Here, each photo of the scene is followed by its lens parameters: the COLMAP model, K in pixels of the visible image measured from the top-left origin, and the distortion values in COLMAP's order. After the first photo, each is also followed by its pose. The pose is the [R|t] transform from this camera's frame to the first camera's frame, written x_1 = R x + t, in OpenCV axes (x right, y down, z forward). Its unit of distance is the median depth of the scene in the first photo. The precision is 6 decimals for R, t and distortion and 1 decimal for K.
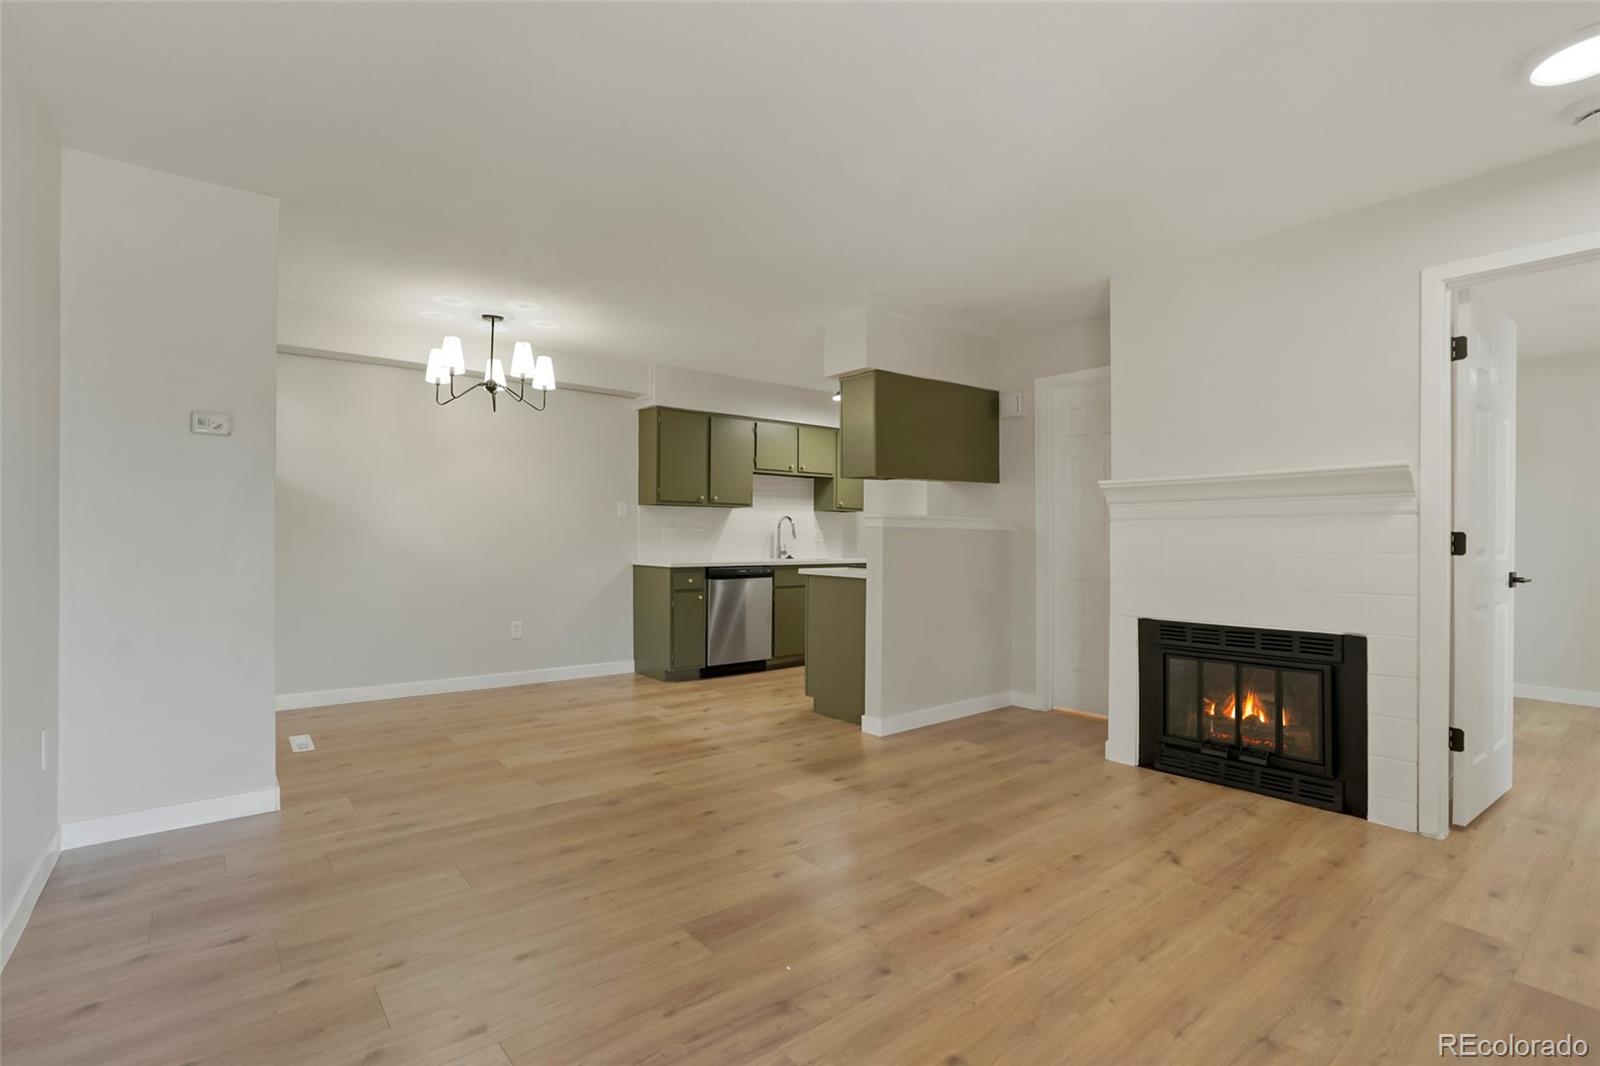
lens RADIAL K [[752.0, 0, 800.4], [0, 752.0, 538.3], [0, 0, 1]] dist [-0.059028, 0.026478]
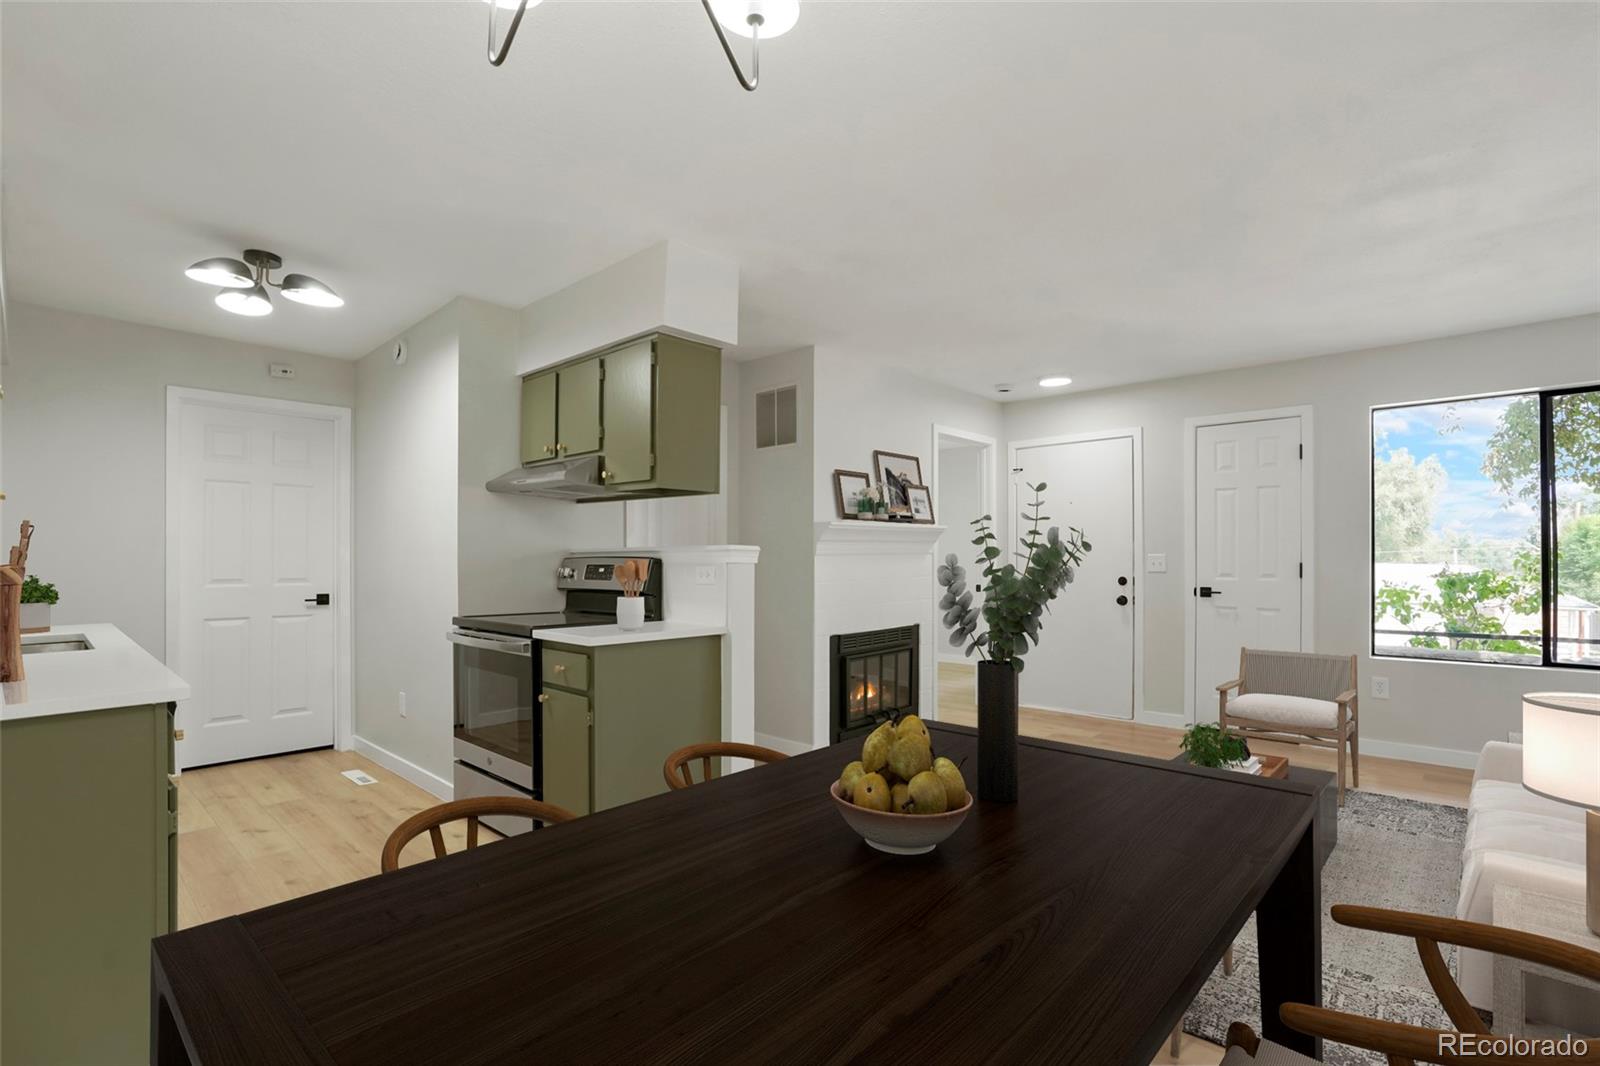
lens RADIAL K [[762.7, 0, 798.8], [0, 762.7, 554.4], [0, 0, 1]] dist [-0.065124, 0.047890]
pose [[-0.128610, -0.004237, 0.991686, -0.501264], [0.002955, 0.999985, 0.004655, -0.019977], [-0.991691, 0.003530, -0.128596, 0.790961]]
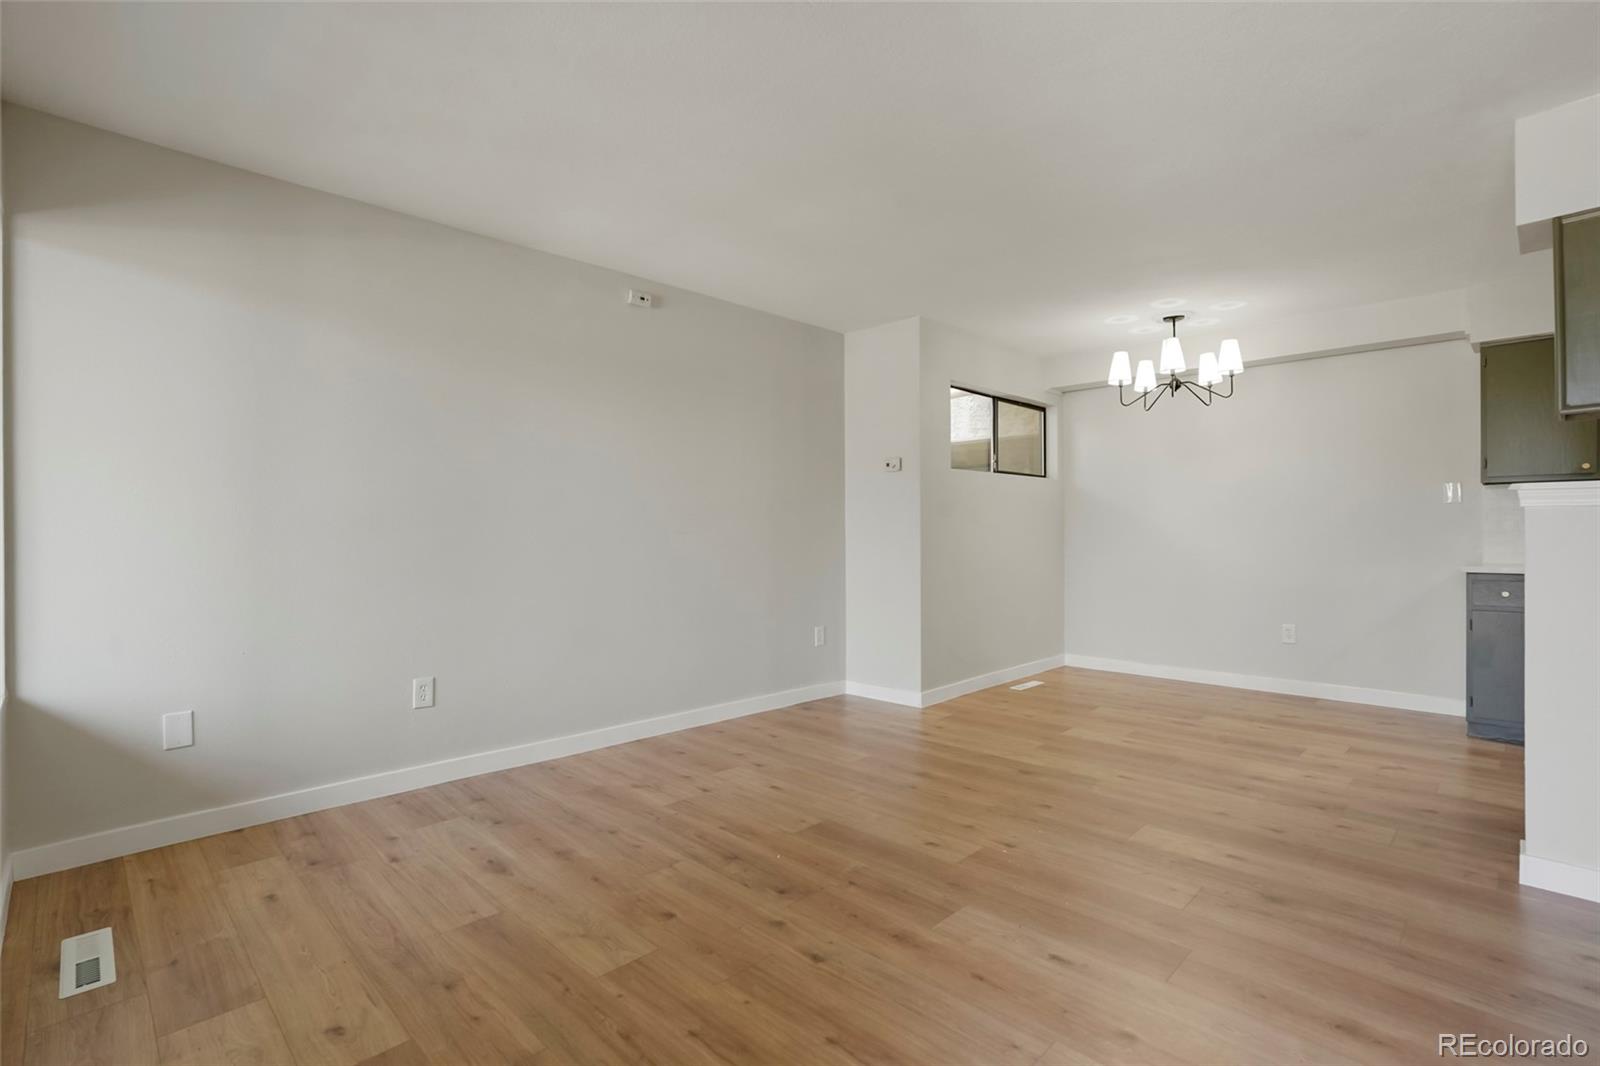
lens RADIAL K [[752.0, 0, 800.4], [0, 752.0, 538.3], [0, 0, 1]] dist [-0.059028, 0.026478]
pose [[0.100430, -0.001961, -0.994942, 0.444222], [0.000505, 0.999998, -0.001920, 0.007217], [0.994944, -0.000309, 0.100430, 0.309690]]
